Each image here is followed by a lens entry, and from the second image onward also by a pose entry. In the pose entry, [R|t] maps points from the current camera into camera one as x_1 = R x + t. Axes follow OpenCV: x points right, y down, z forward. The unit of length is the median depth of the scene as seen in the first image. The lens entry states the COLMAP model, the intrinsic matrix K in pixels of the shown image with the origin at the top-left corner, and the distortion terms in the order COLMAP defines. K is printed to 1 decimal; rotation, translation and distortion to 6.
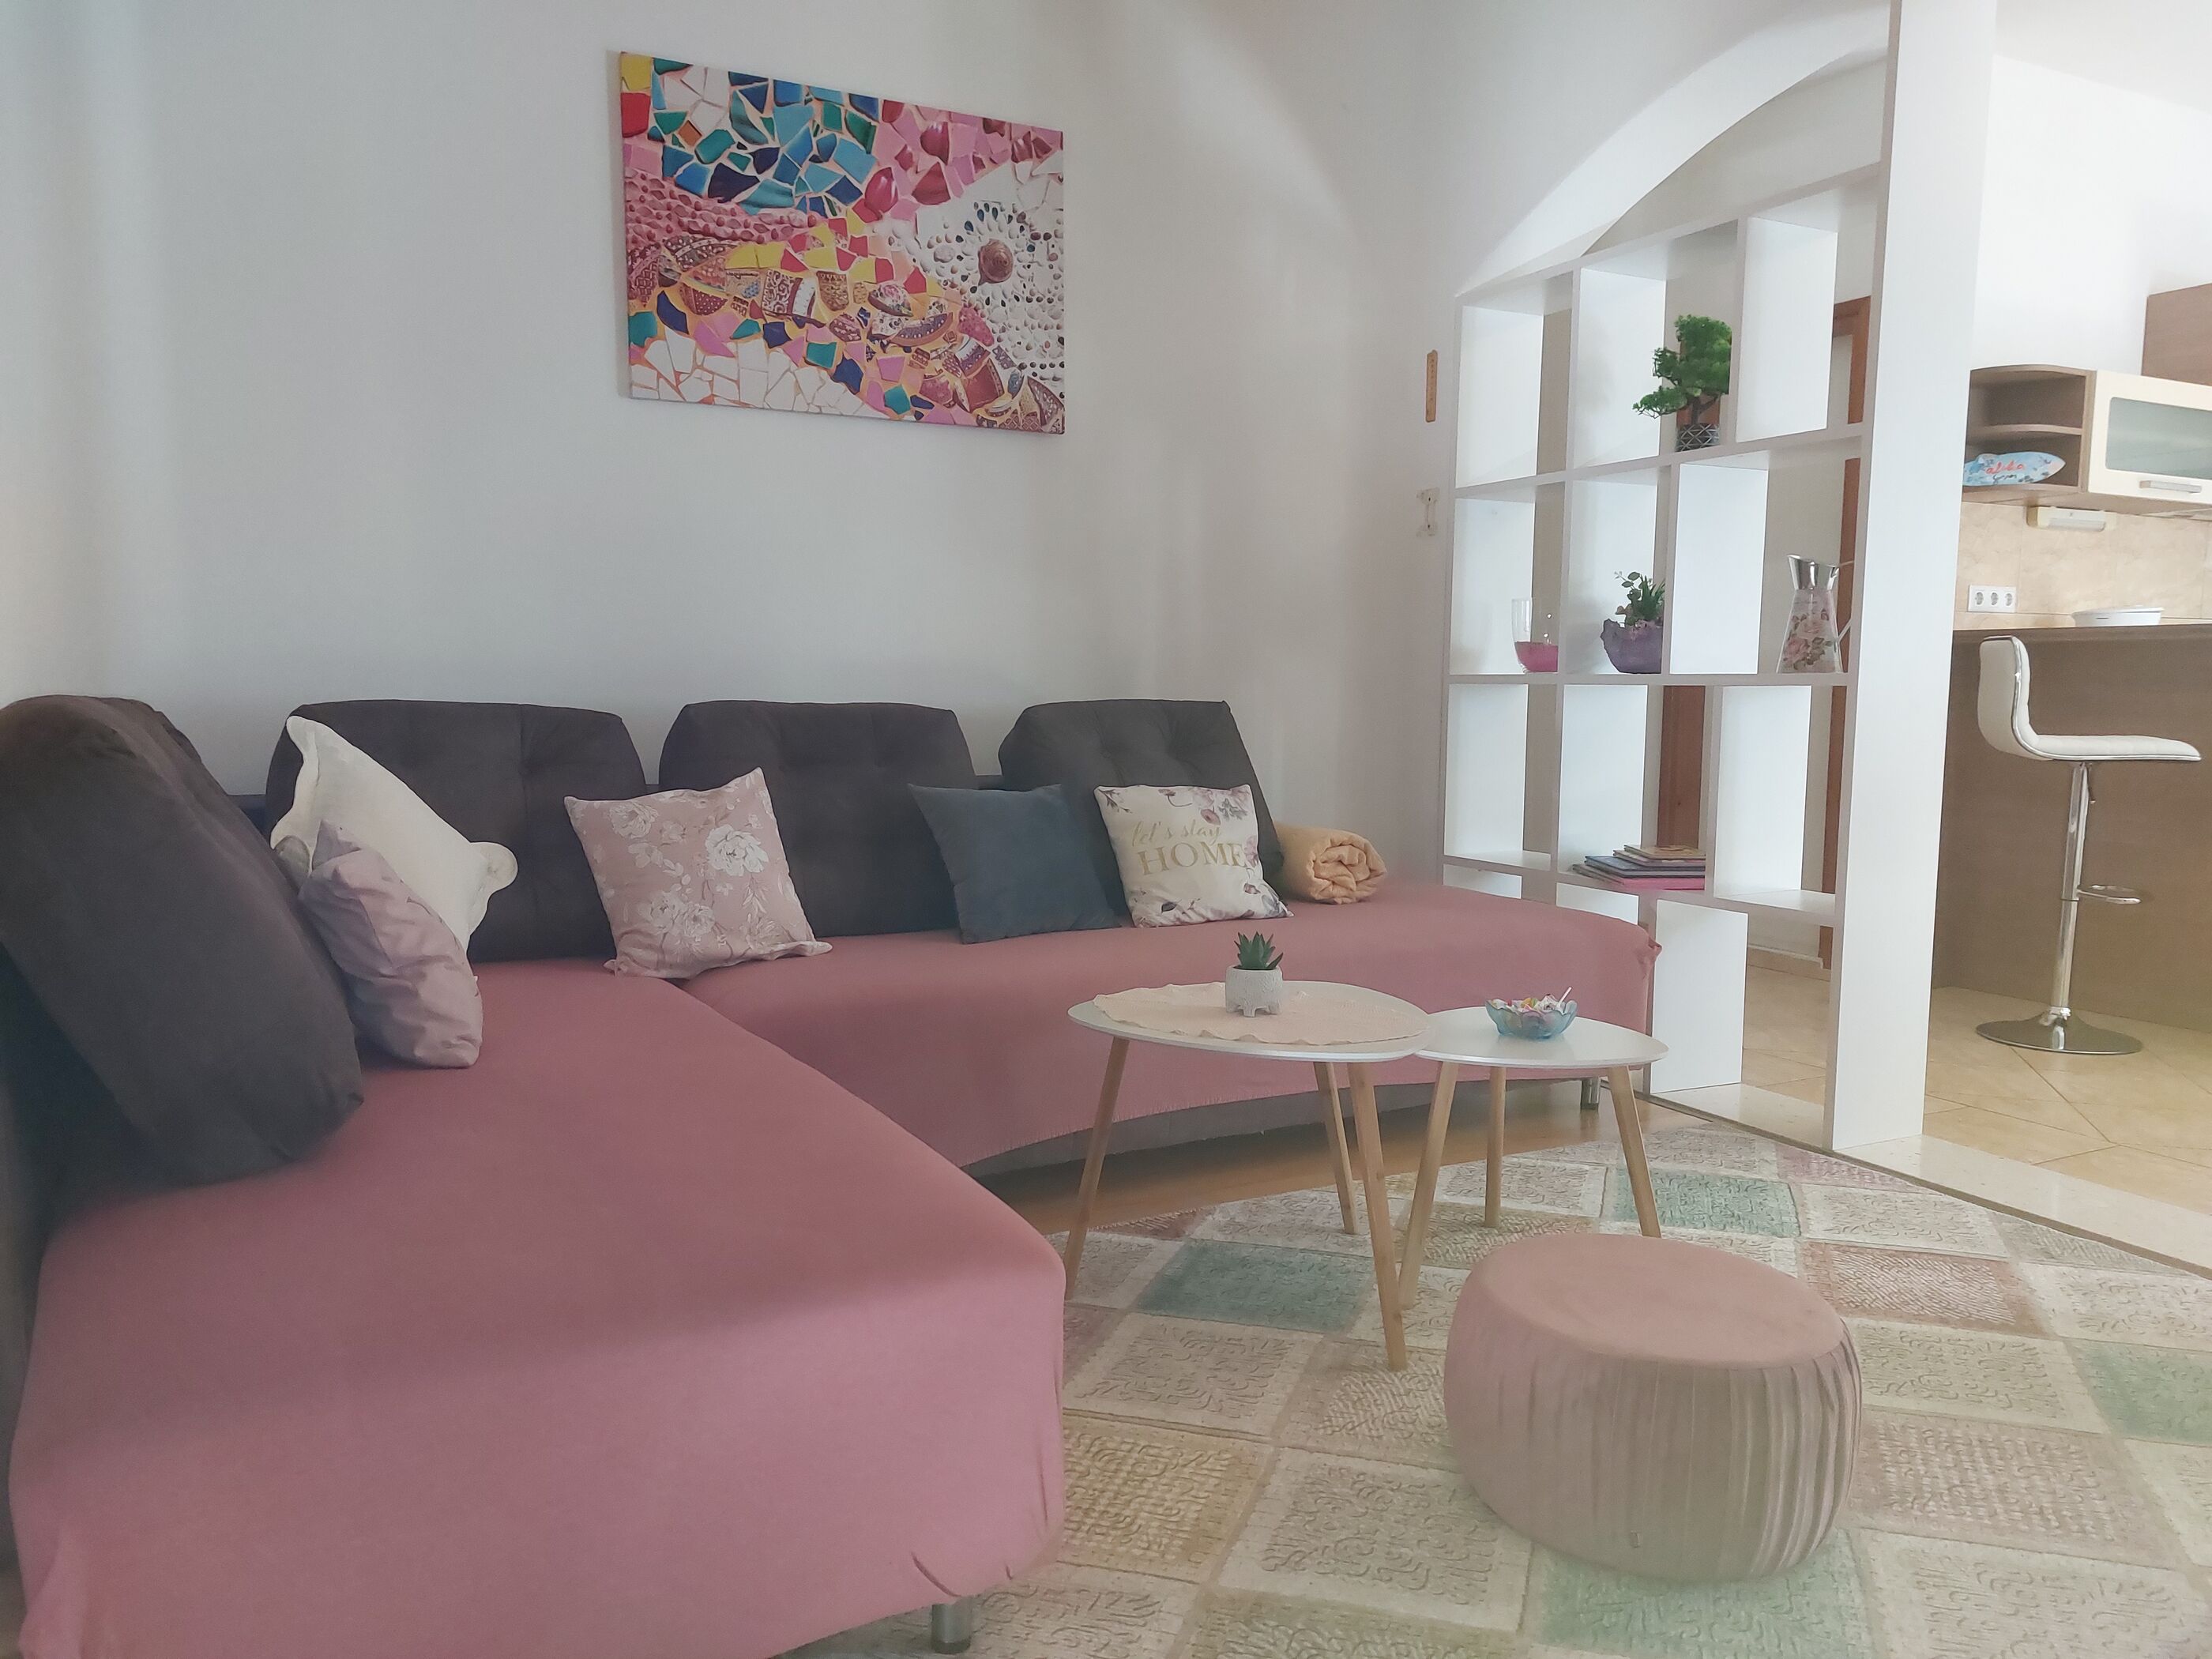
lens RADIAL K [[1584.0, 0, 1106.0], [0, 1584.0, 829.5], [0, 0, 1]] dist [0.155630, -0.206965]
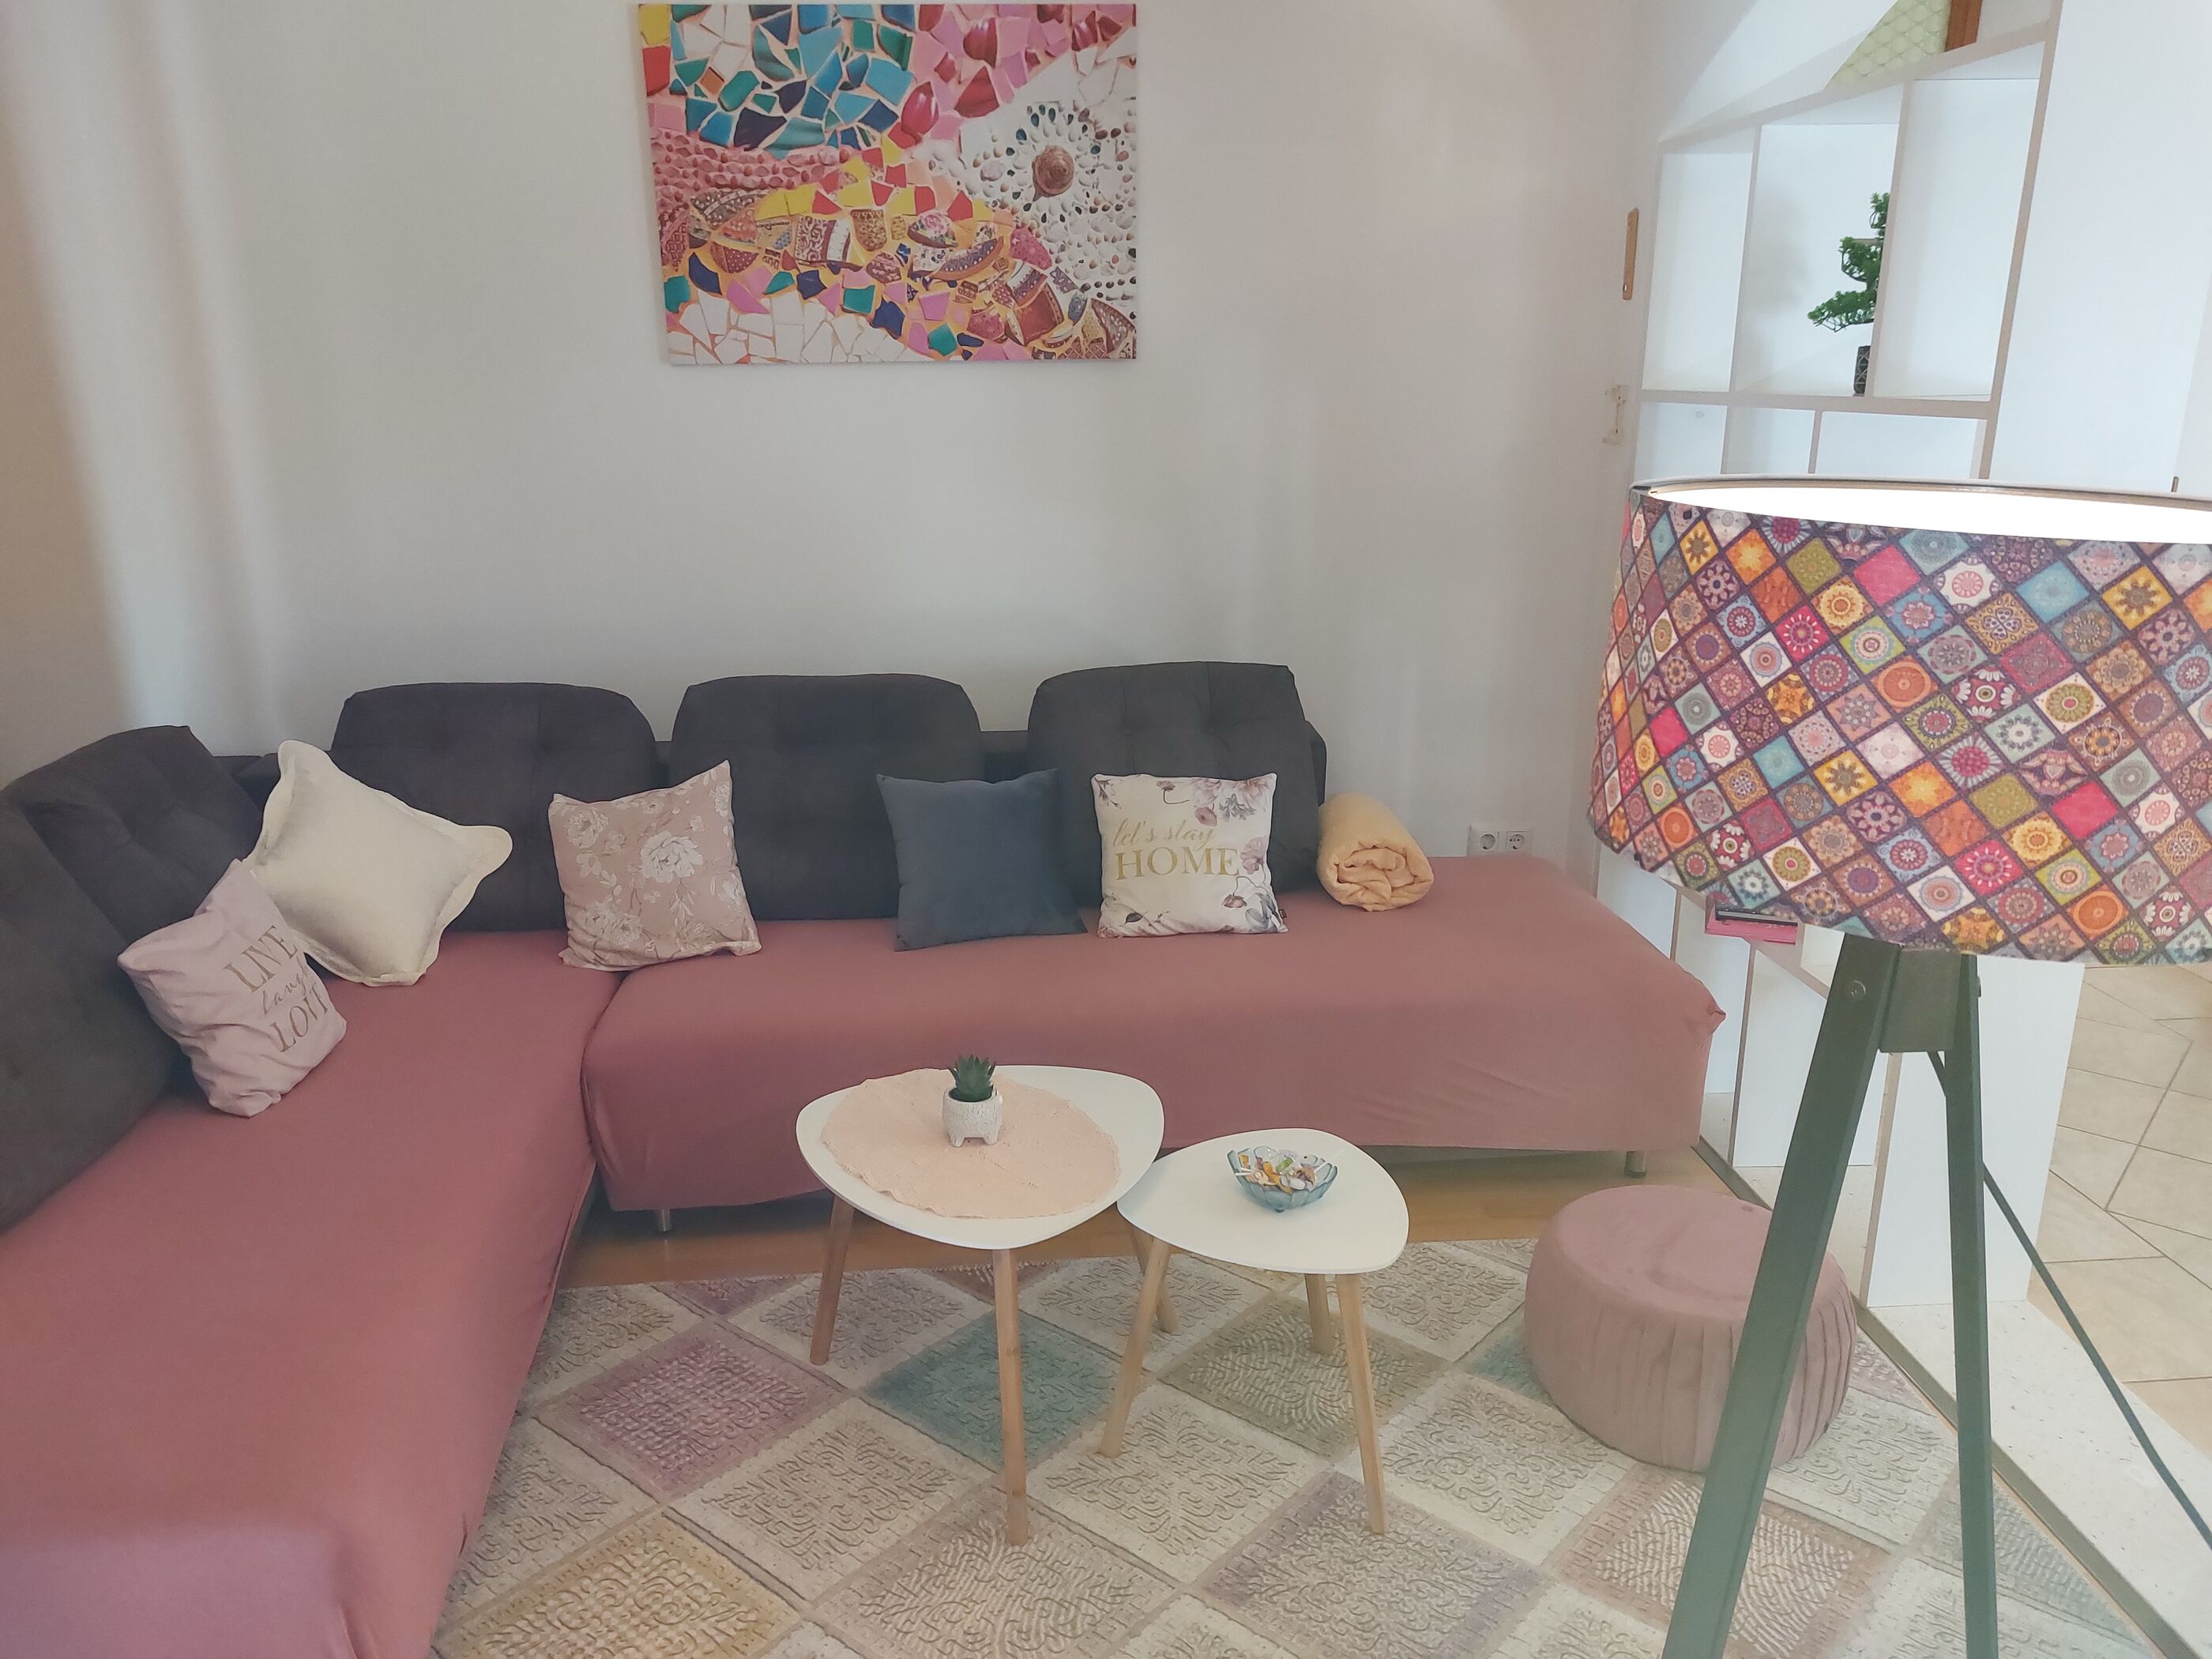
lens RADIAL K [[1594.4, 0, 1095.9], [0, 1594.4, 826.7], [0, 0, 1]] dist [0.135901, -0.179853]
pose [[0.919050, 0.093273, -0.382946, 0.353524], [-0.017963, 0.980498, 0.195708, -0.178199], [0.393732, -0.172987, 0.902802, 0.127319]]
